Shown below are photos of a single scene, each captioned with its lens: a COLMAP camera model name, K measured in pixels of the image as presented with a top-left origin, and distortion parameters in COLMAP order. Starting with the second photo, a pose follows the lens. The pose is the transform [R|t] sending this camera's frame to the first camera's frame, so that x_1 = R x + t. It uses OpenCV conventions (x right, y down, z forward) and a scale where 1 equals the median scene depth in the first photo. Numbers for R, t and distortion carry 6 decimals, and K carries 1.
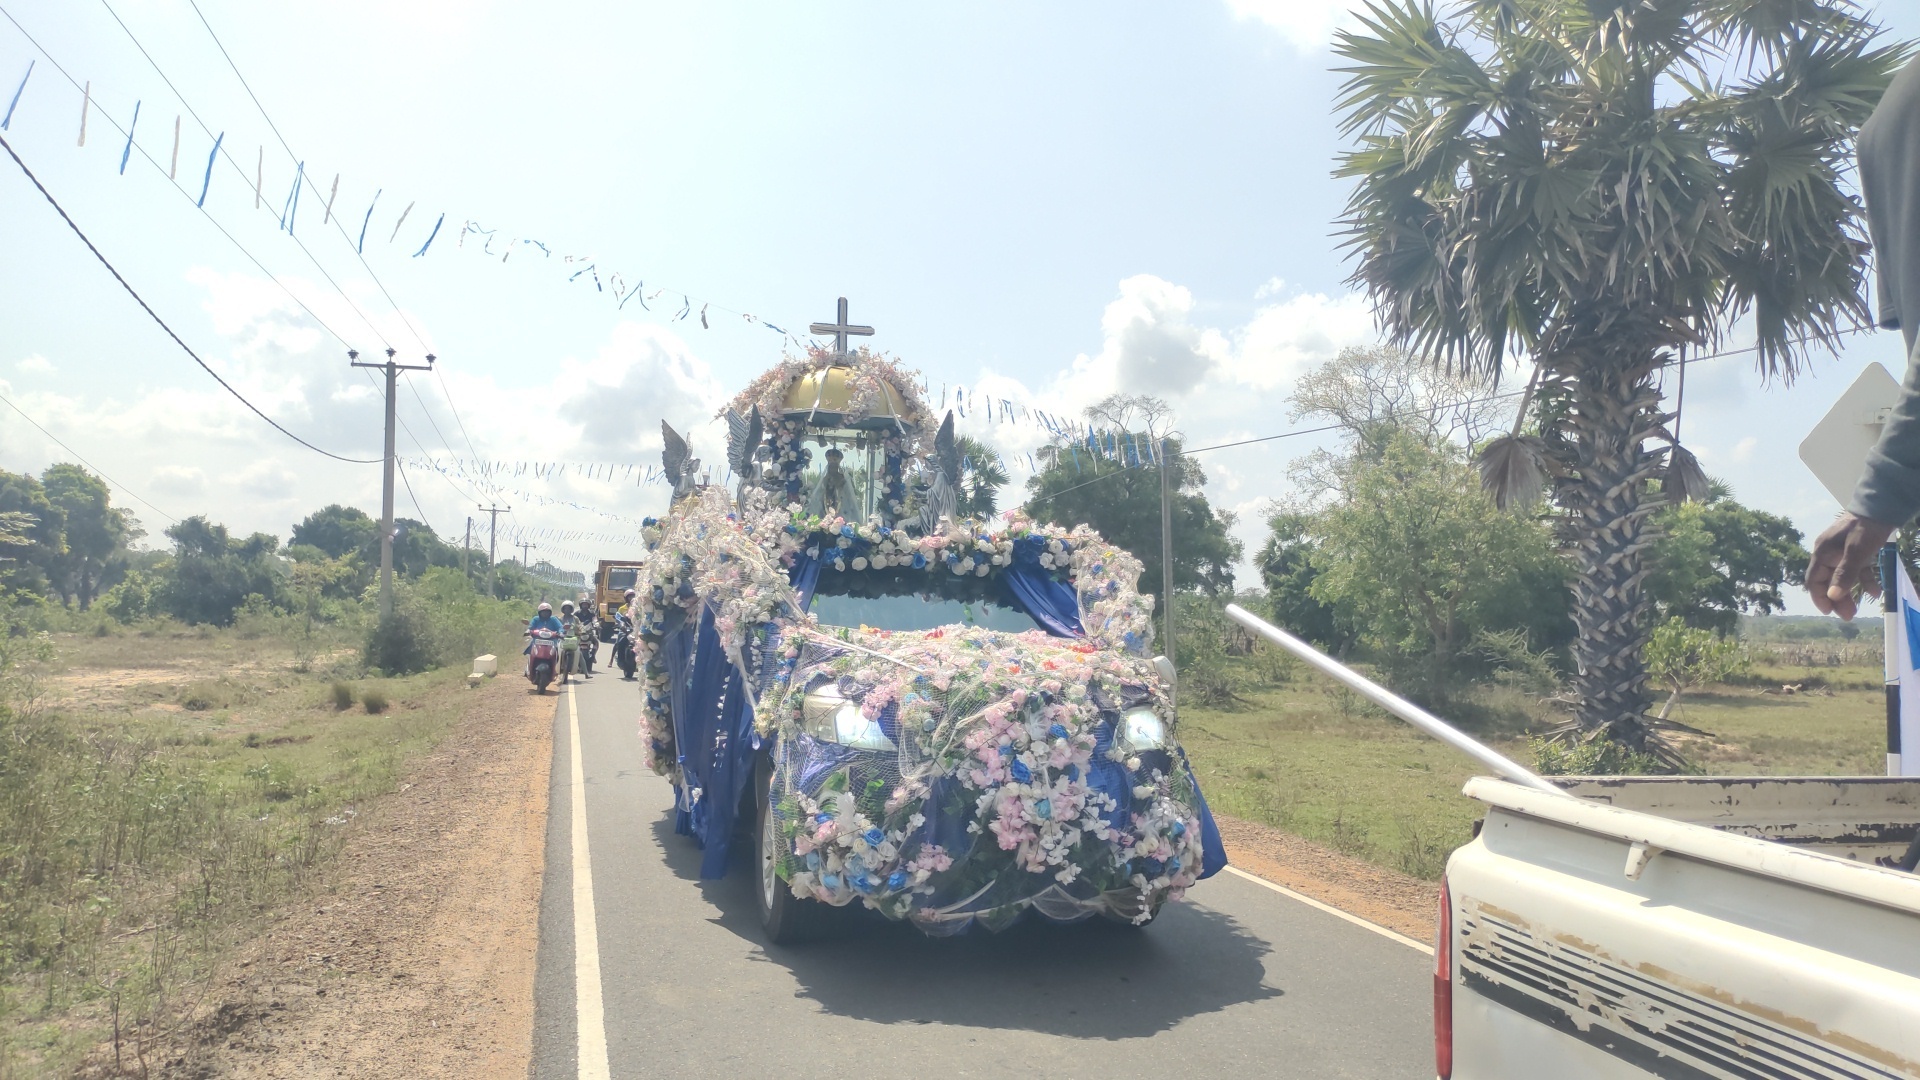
lens RADIAL K [[1426.7, 0, 960.0], [0, 1426.7, 540.0], [0, 0, 1]] dist [0.032830, -0.000596]
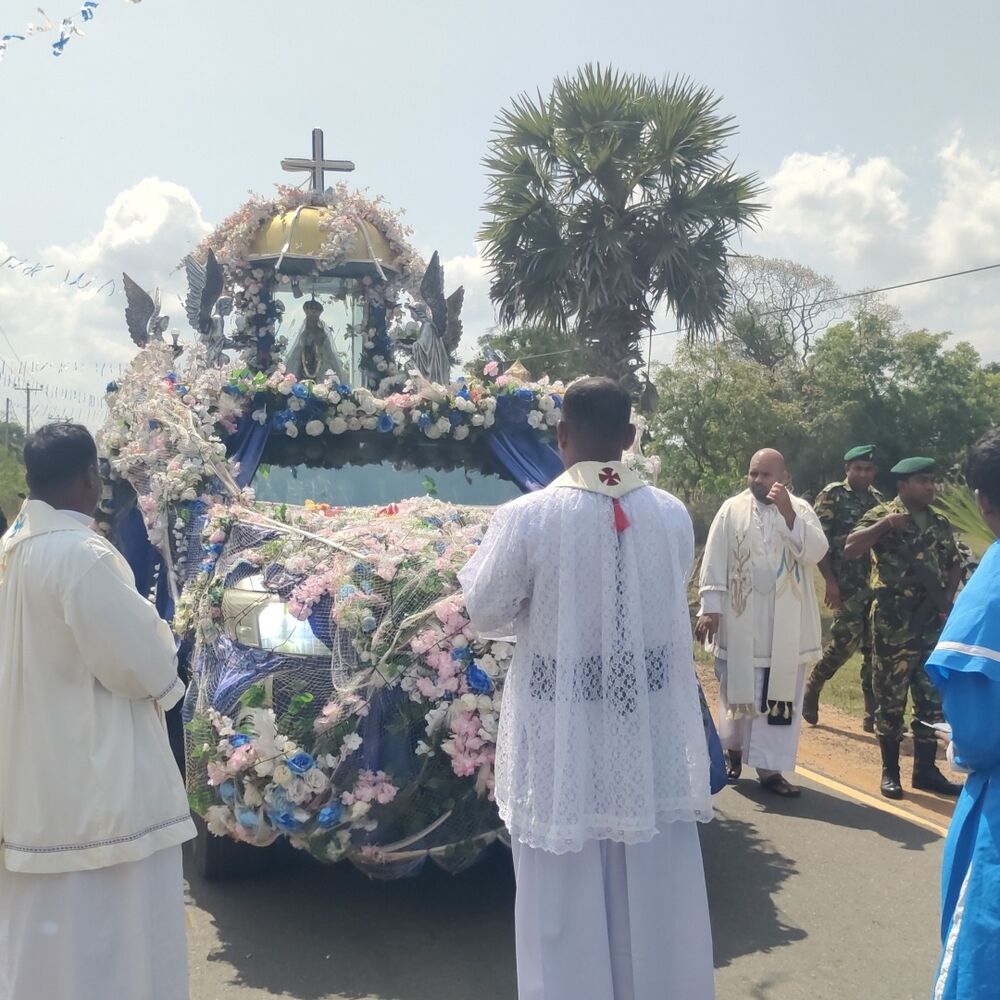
lens RADIAL K [[1397.3, 0, 500.0], [0, 1397.3, 500.0], [0, 0, 1]] dist [0.007300, 0.083551]
pose [[0.999685, -0.022501, -0.011081, 0.060307], [0.023214, 0.997342, 0.069072, 0.005276], [0.009497, -0.069307, 0.997550, 0.198241]]
